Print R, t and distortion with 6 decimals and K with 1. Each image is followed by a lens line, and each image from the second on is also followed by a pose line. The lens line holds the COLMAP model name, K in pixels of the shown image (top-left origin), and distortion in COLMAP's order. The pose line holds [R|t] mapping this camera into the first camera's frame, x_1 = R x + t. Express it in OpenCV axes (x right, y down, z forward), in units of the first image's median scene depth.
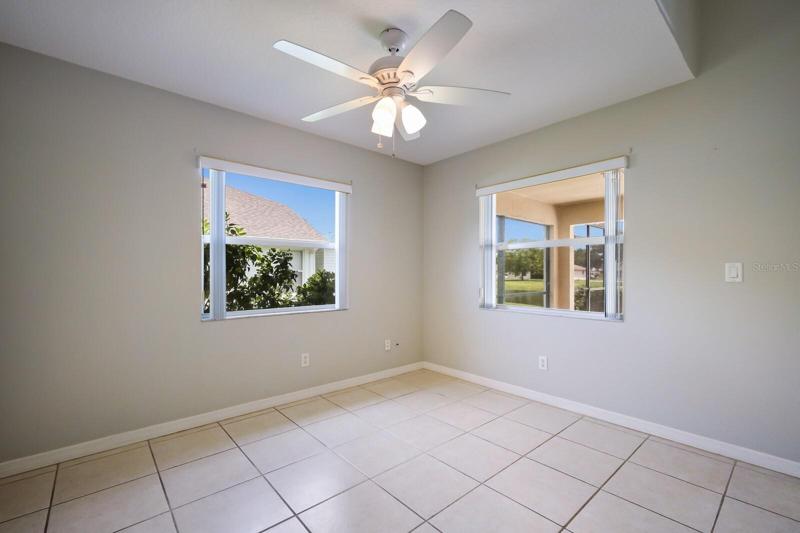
lens RADIAL K [[351.1, 0, 400.1], [0, 351.1, 269.4], [0, 0, 1]] dist [0.000537, 0.000034]
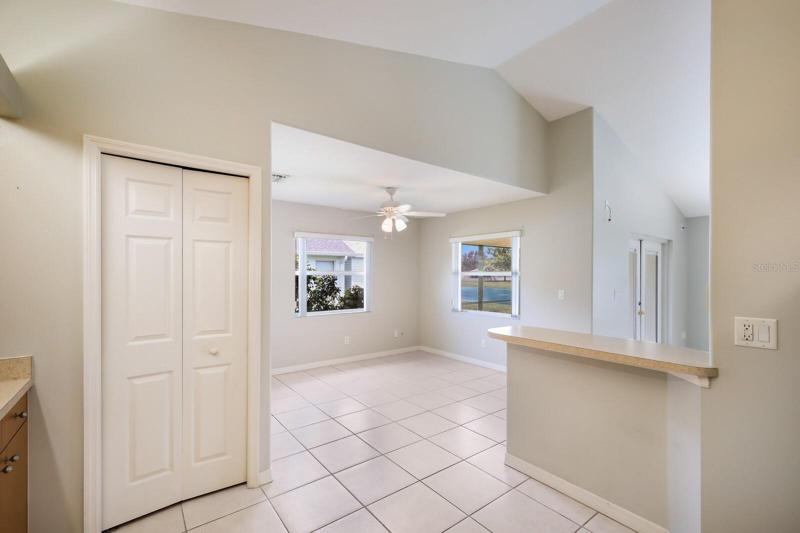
lens RADIAL K [[351.1, 0, 400.8], [0, 351.1, 268.2], [0, 0, 1]] dist [0.000537, 0.000034]
pose [[0.997637, -0.000195, -0.068710, 0.099986], [-0.000550, 0.999941, -0.010825, -0.070400], [0.068708, 0.010837, 0.997578, -0.626229]]
